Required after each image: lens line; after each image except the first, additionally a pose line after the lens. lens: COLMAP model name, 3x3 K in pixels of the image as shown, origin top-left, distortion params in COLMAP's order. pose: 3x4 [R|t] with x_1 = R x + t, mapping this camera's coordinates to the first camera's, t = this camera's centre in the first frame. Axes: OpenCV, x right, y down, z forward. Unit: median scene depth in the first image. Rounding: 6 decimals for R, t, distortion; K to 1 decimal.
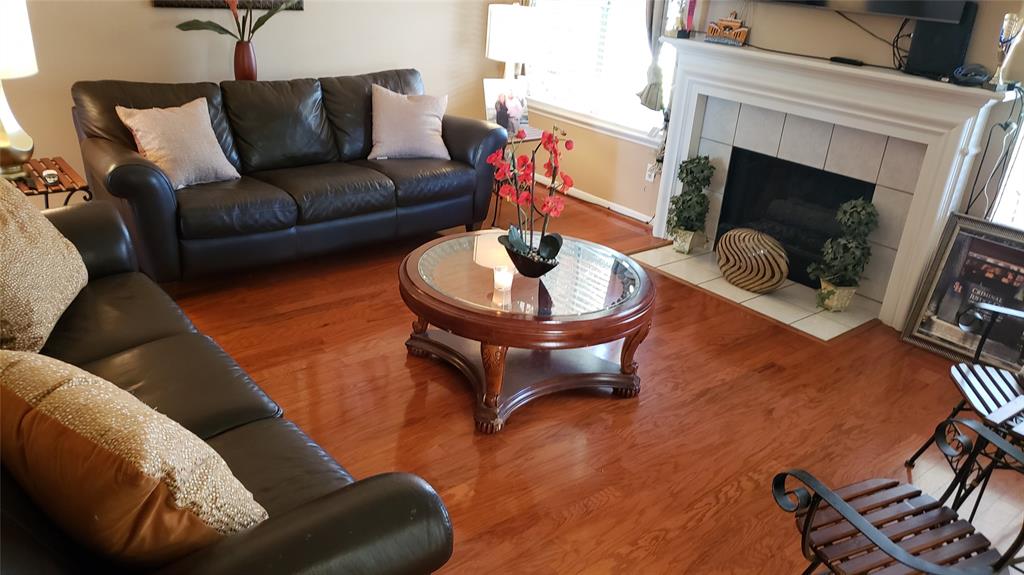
lens RADIAL K [[800.2, 0, 514.0], [0, 800.2, 311.1], [0, 0, 1]] dist [0.023627, 0.000001]
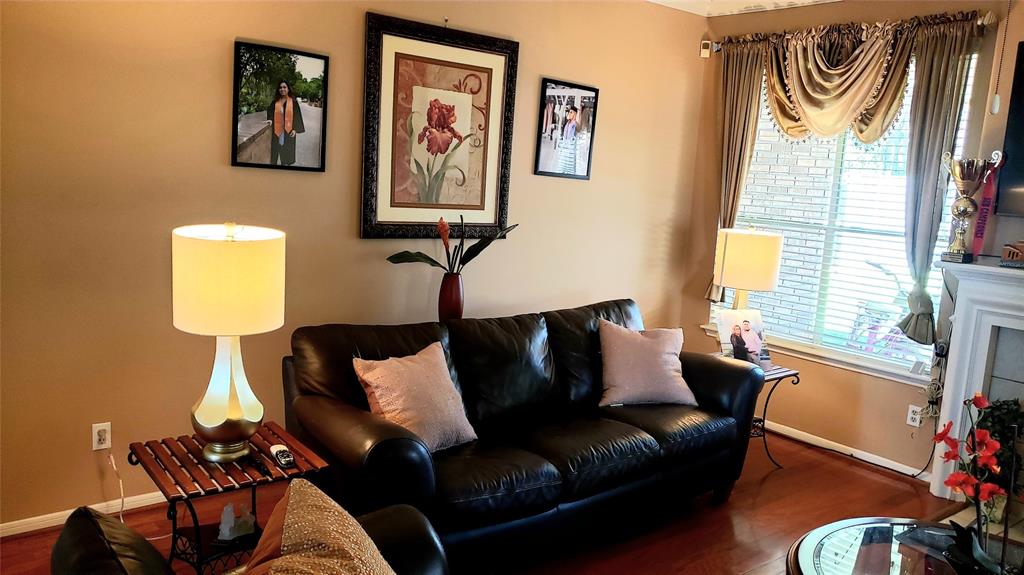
lens RADIAL K [[792.2, 0, 512.0], [0, 792.2, 287.5], [0, 0, 1]] dist [0.037774, -0.002095]
pose [[0.999789, -0.012966, -0.015927, -0.271407], [0.007938, 0.959203, -0.282608, -0.081925], [0.018942, 0.282422, 0.959103, 0.193890]]
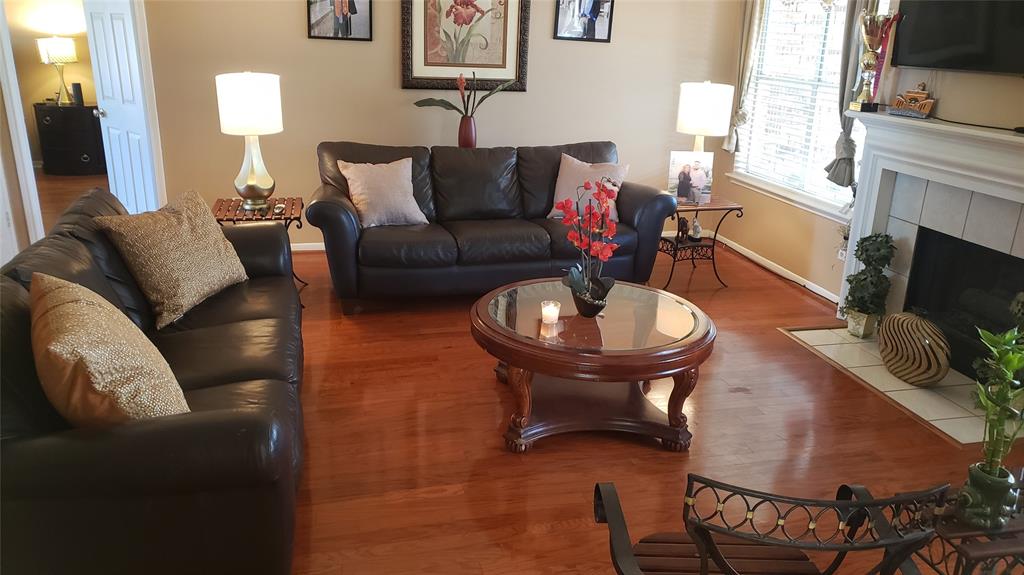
lens RADIAL K [[799.9, 0, 508.5], [0, 799.9, 304.0], [0, 0, 1]] dist [0.024461, -0.013215]
pose [[0.894652, 0.102409, -0.434868, 0.280044], [-0.152275, 0.984987, -0.081315, 0.030247], [0.420012, 0.138969, 0.896815, -0.005708]]
